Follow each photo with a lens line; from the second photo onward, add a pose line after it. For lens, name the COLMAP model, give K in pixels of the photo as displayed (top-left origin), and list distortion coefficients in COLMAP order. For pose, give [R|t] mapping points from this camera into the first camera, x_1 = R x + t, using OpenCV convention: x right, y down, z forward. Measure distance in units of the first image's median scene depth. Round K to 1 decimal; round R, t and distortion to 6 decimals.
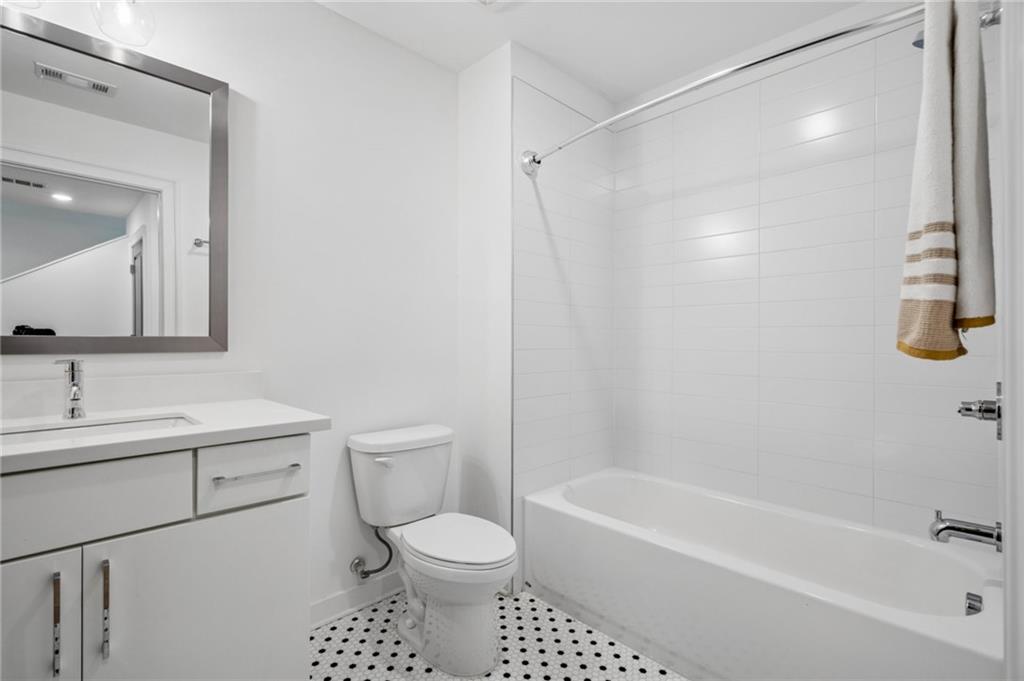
lens RADIAL K [[469.1, 0, 512.6], [0, 469.1, 339.7], [0, 0, 1]] dist [0.005759, 0.000381]
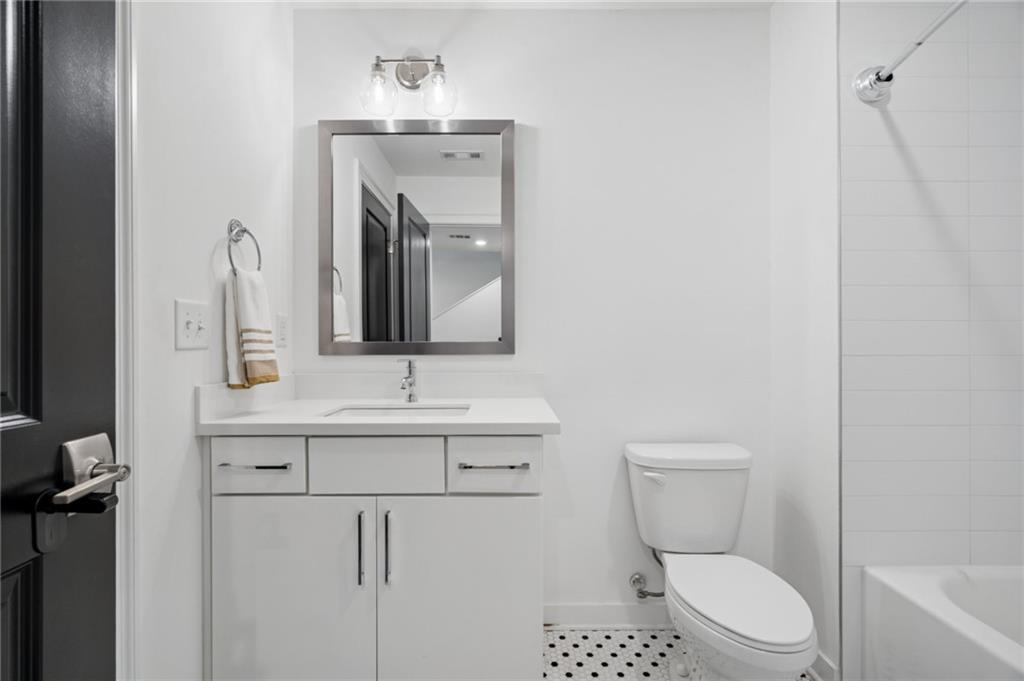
lens RADIAL K [[469.1, 0, 510.6], [0, 469.1, 344.6], [0, 0, 1]] dist [0.005759, 0.000381]
pose [[0.718096, -0.004404, -0.695930, 0.154632], [0.005927, 0.999982, -0.000212, 0.001309], [0.695919, -0.003973, 0.718110, 0.150529]]
